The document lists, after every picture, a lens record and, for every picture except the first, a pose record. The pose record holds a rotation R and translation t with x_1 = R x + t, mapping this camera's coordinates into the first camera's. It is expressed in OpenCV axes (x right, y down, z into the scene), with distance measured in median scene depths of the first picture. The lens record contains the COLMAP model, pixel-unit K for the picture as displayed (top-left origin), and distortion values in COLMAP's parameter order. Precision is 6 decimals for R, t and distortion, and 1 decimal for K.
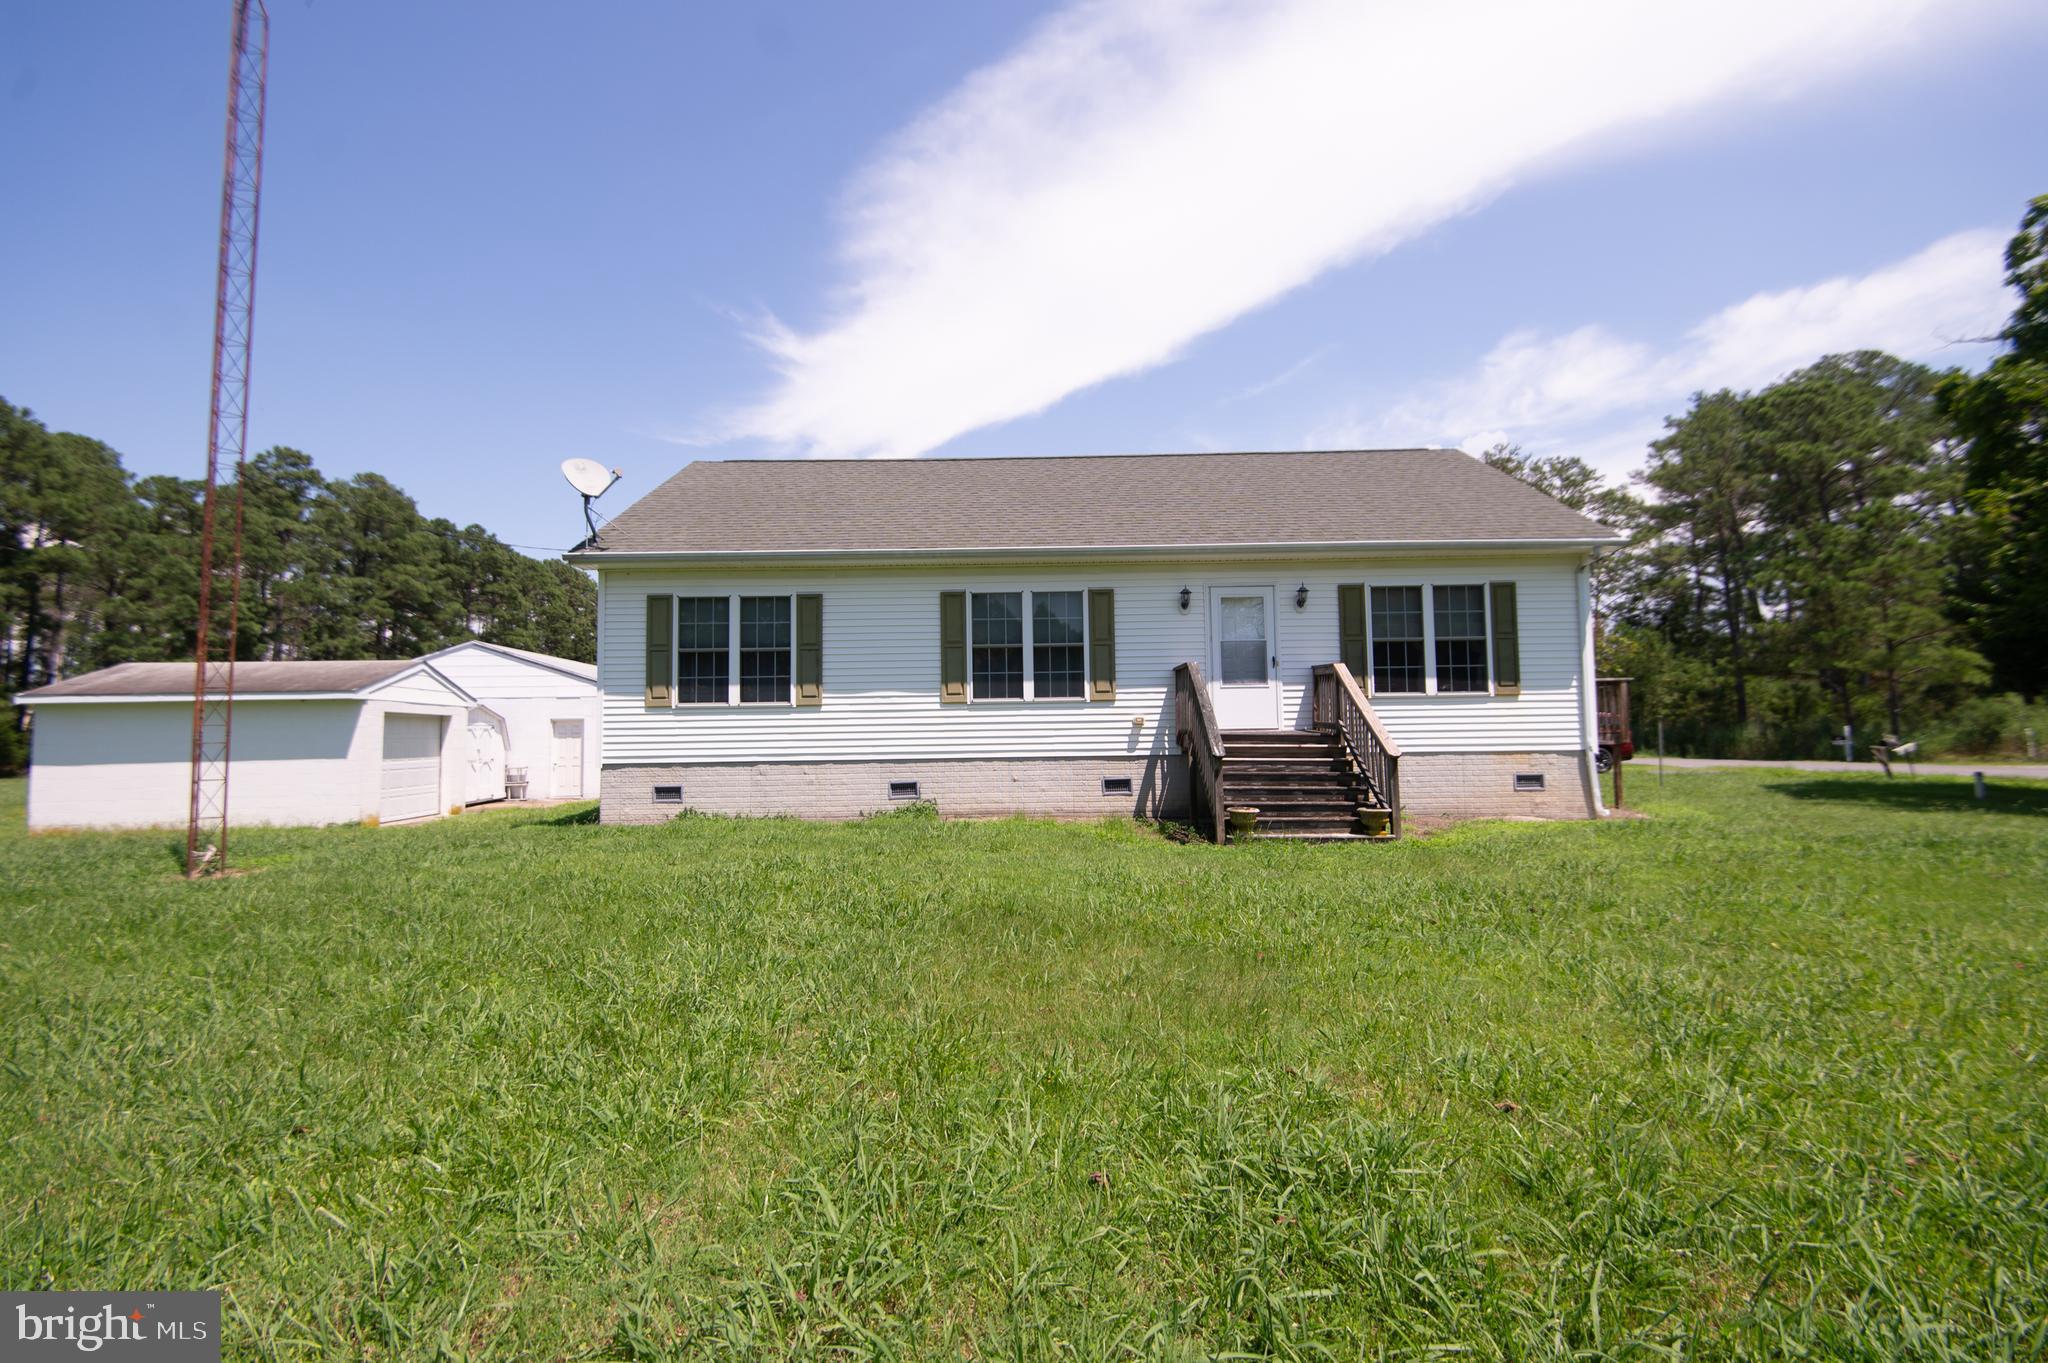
lens RADIAL K [[913.5, 0, 1013.1], [0, 913.5, 673.2], [0, 0, 1]] dist [0.023005, -0.014825]
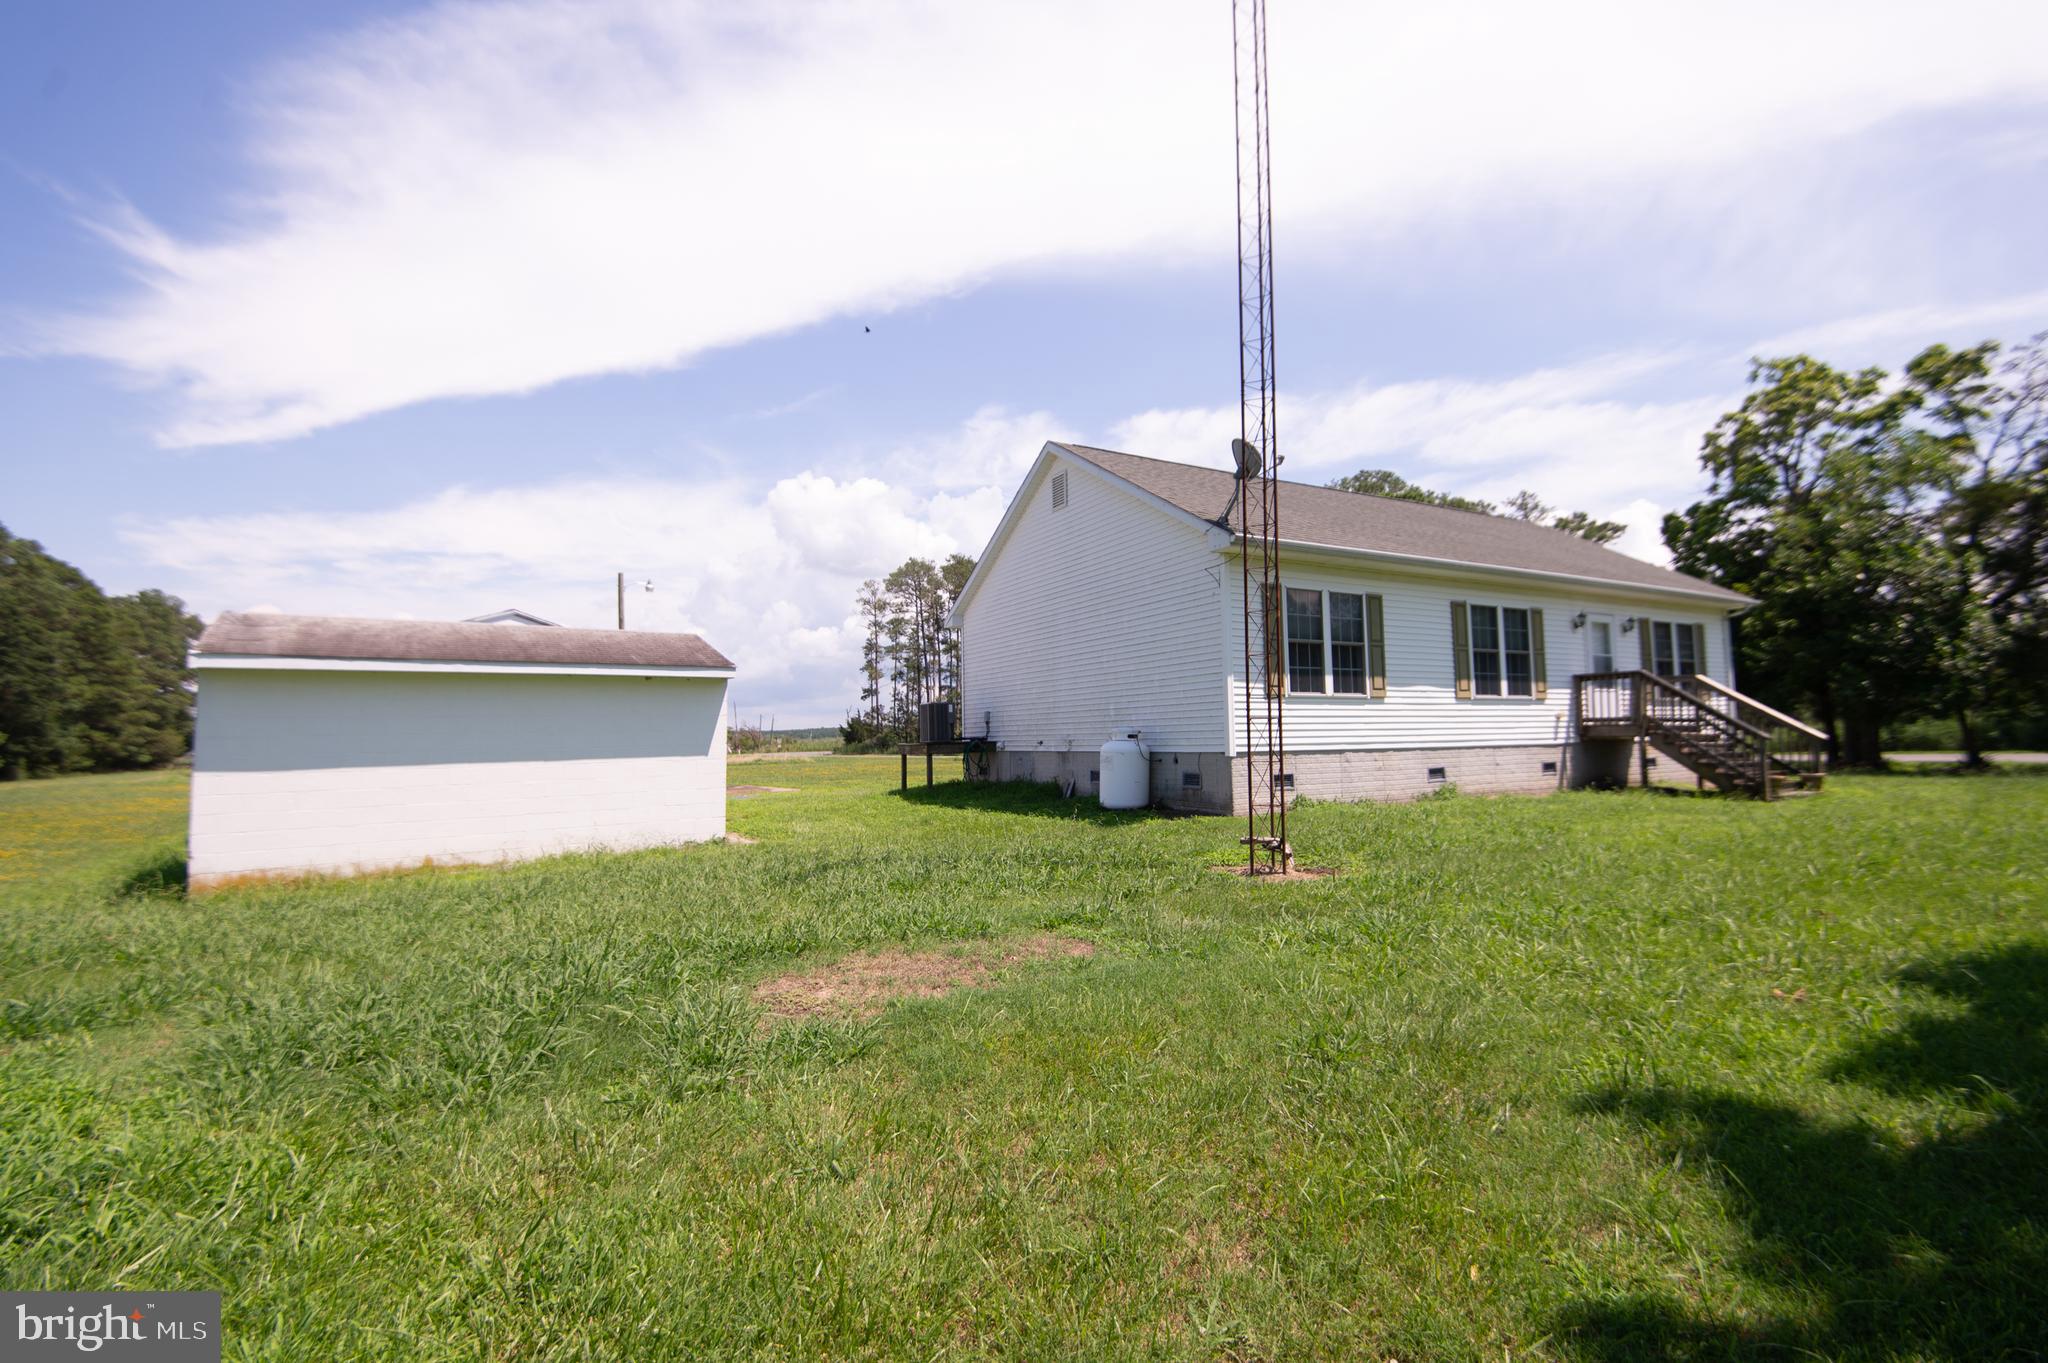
lens RADIAL K [[913.5, 0, 995.8], [0, 913.5, 654.1], [0, 0, 1]] dist [0.023005, -0.014825]
pose [[0.872057, 0.046479, 0.487193, -1.147266], [-0.025809, 0.998462, -0.049057, 0.049725], [-0.488724, 0.030206, 0.871915, 0.277389]]
